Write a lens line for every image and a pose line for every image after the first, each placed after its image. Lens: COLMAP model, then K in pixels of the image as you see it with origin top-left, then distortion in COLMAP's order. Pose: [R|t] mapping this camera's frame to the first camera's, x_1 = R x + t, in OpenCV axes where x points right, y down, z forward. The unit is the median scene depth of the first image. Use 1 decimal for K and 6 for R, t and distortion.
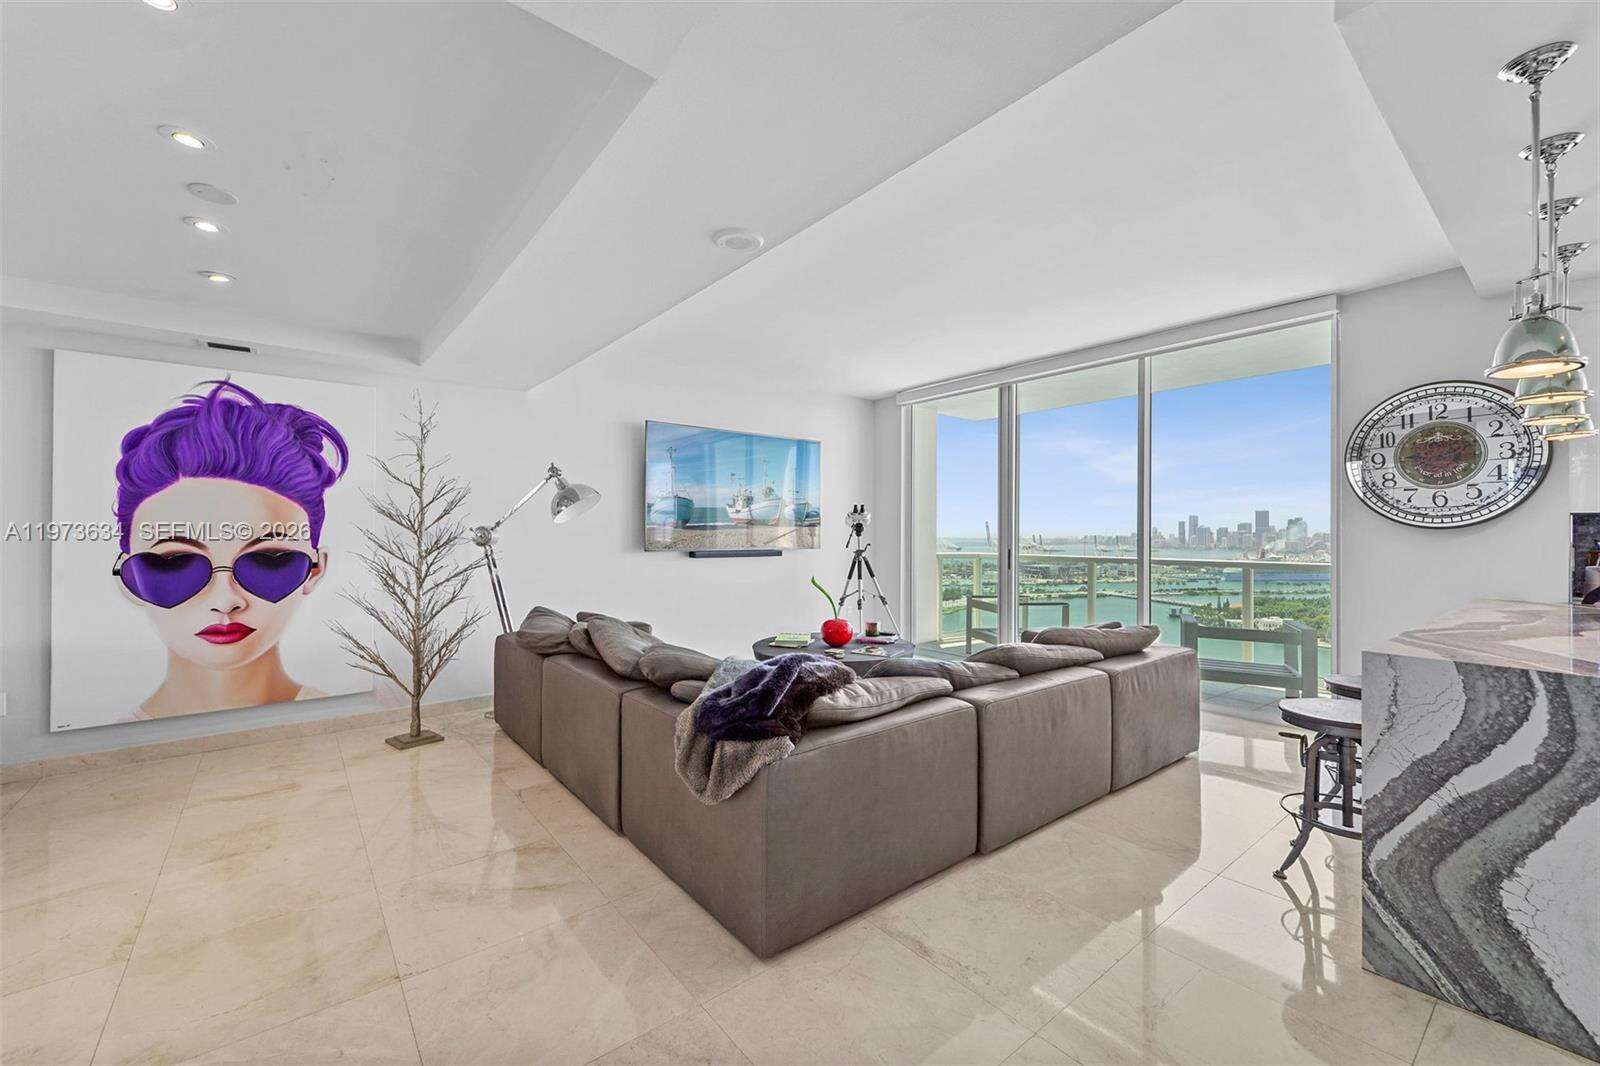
lens RADIAL K [[646.3, 0, 803.0], [0, 646.3, 530.6], [0, 0, 1]] dist [0.017538, -0.005680]
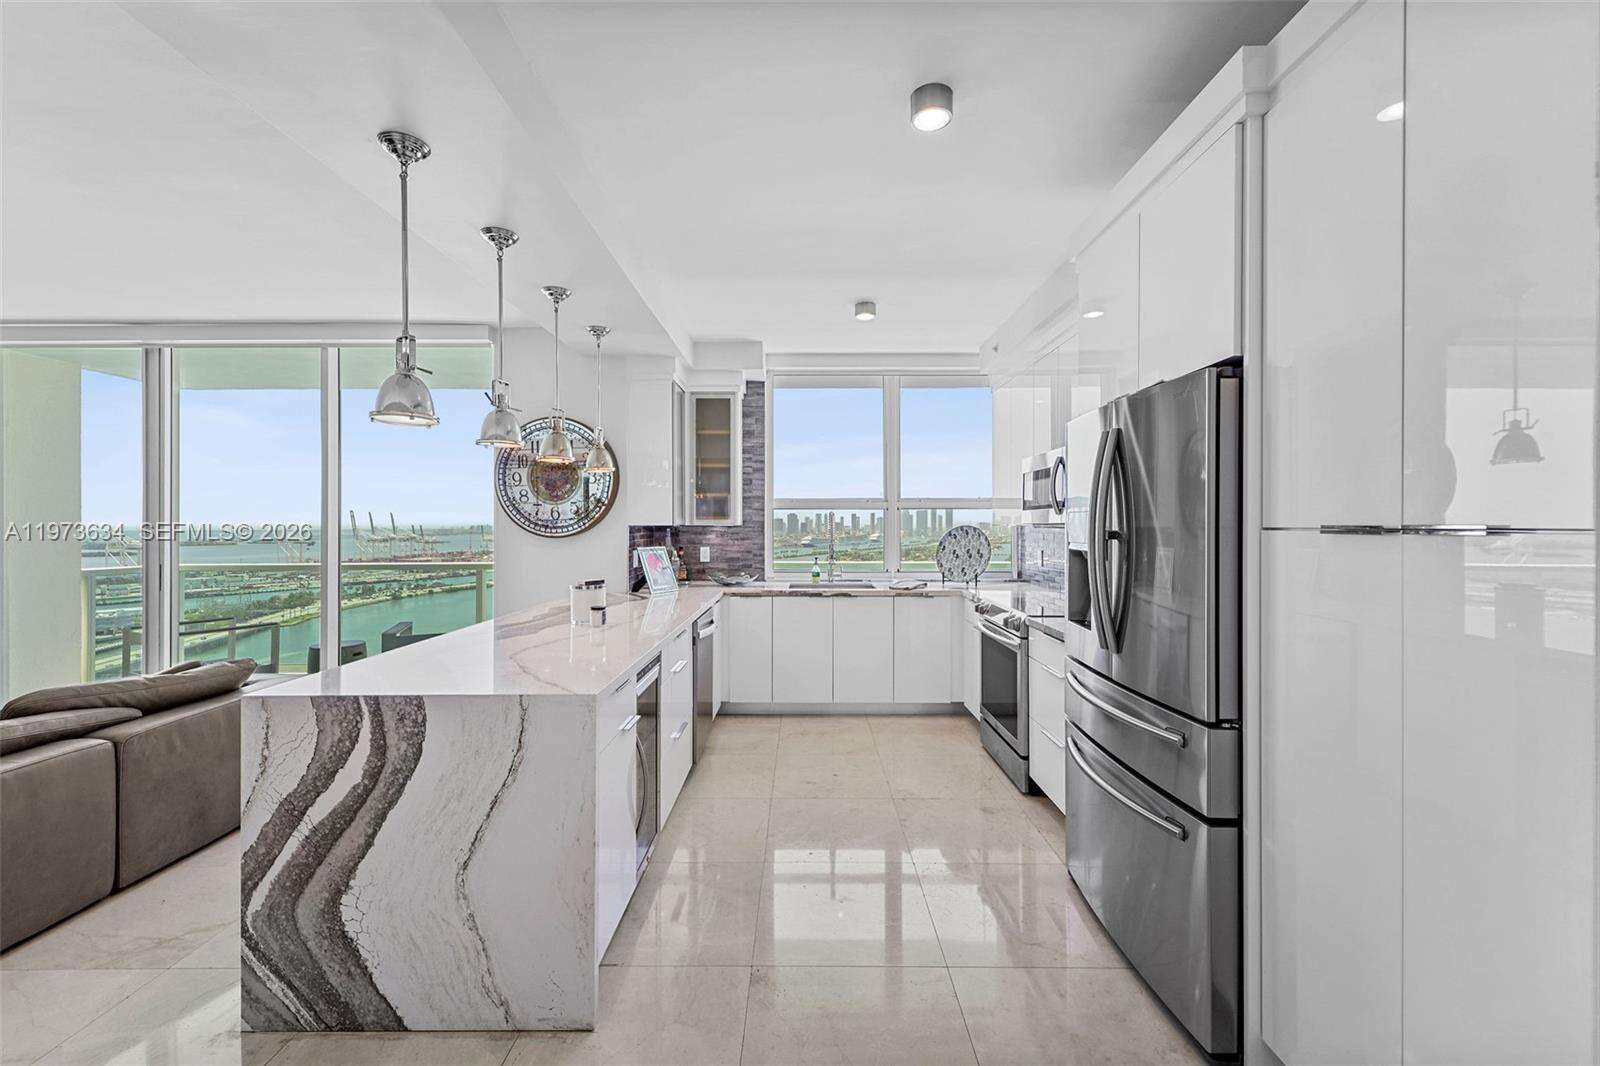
lens RADIAL K [[646.3, 0, 792.9], [0, 646.3, 525.6], [0, 0, 1]] dist [0.017538, -0.005680]
pose [[0.644308, -0.008432, 0.764720, 0.325924], [0.002510, 0.999957, 0.008910, -0.033276], [-0.764762, -0.003821, 0.644302, -0.106324]]
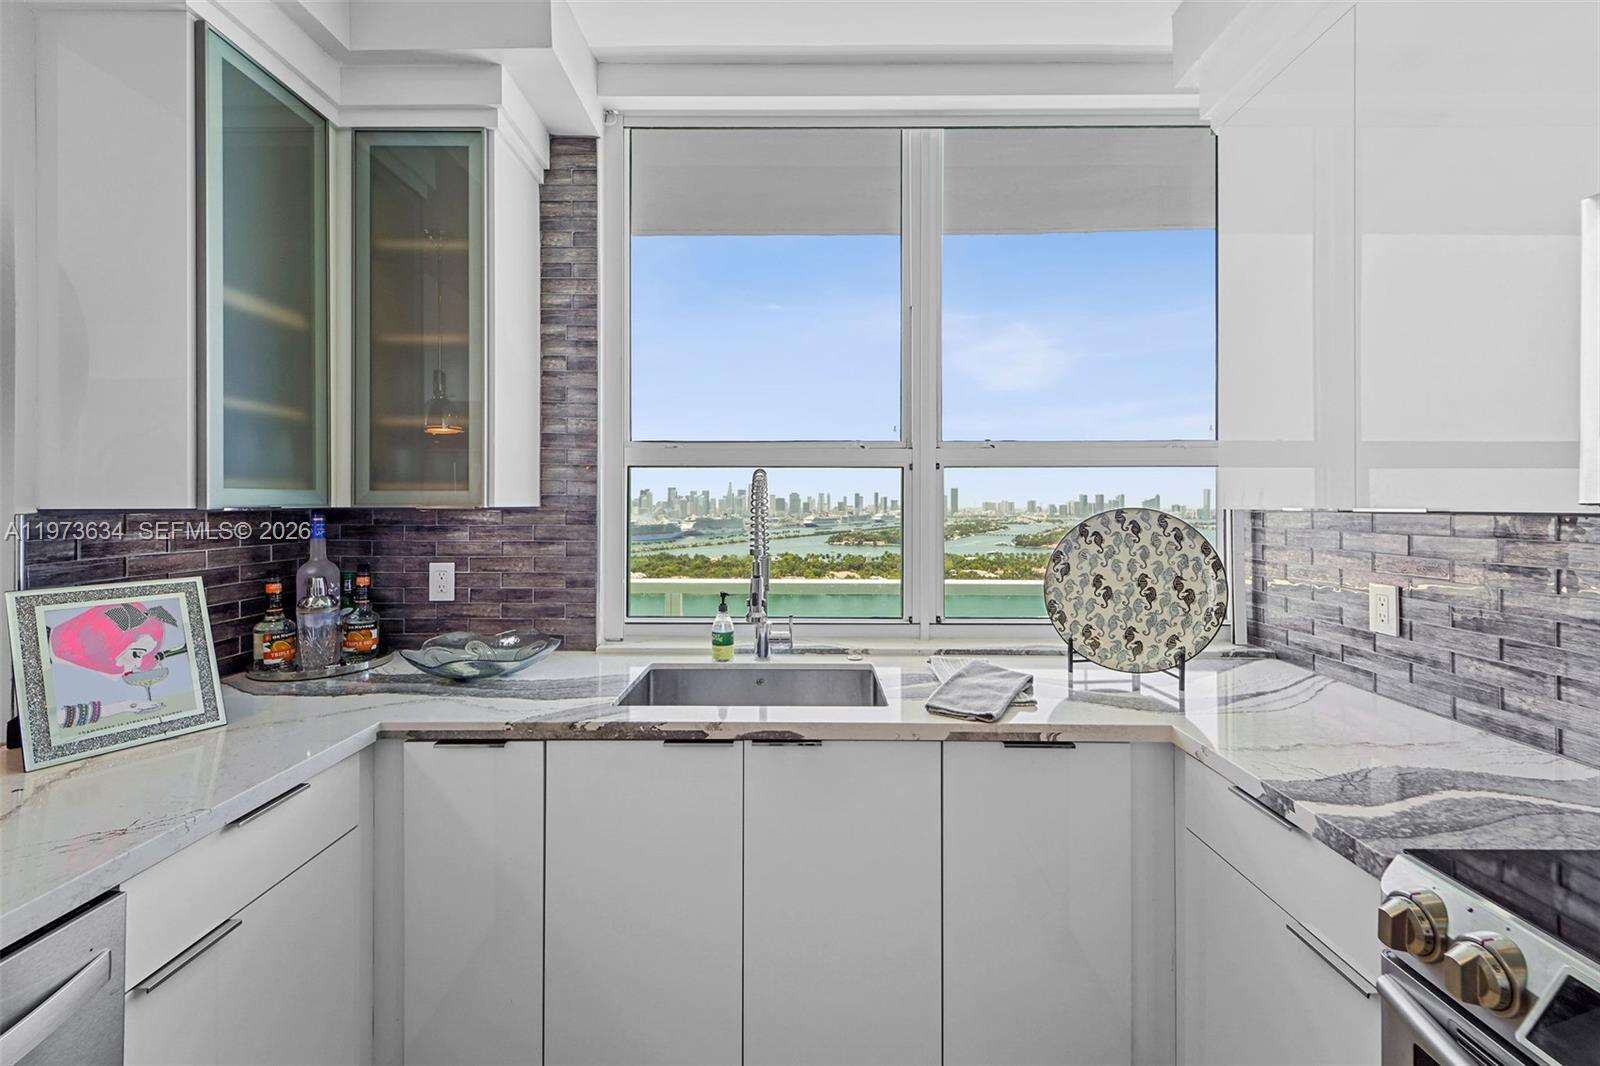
lens RADIAL K [[646.3, 0, 794.0], [0, 646.3, 497.3], [0, 0, 1]] dist [0.017538, -0.005680]
pose [[0.642838, 0.003350, 0.765995, 1.023749], [-0.000134, 0.999991, -0.004262, -0.027754], [-0.766002, 0.002637, 0.642833, 0.348427]]
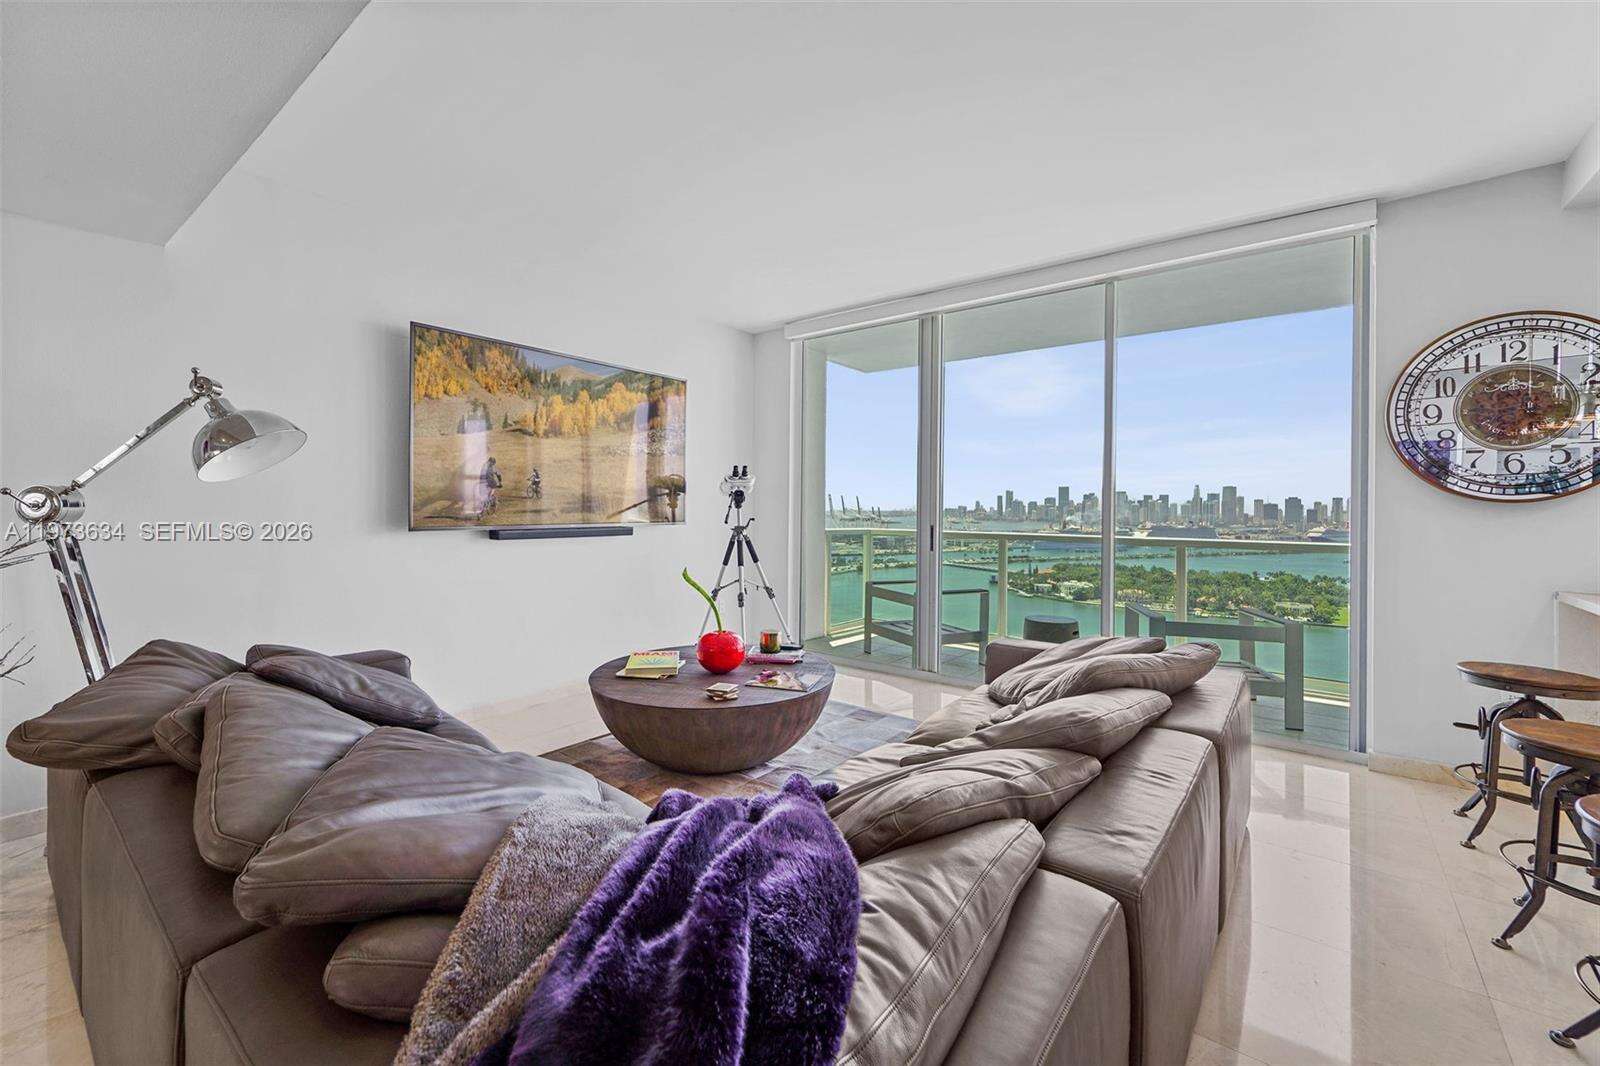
lens RADIAL K [[646.3, 0, 792.4], [0, 646.3, 506.8], [0, 0, 1]] dist [0.017538, -0.005680]
pose [[0.976113, 0.005189, 0.217201, -0.028536], [-0.006679, 0.999959, 0.006129, 0.003473], [-0.217161, -0.007433, 0.976108, 0.408055]]
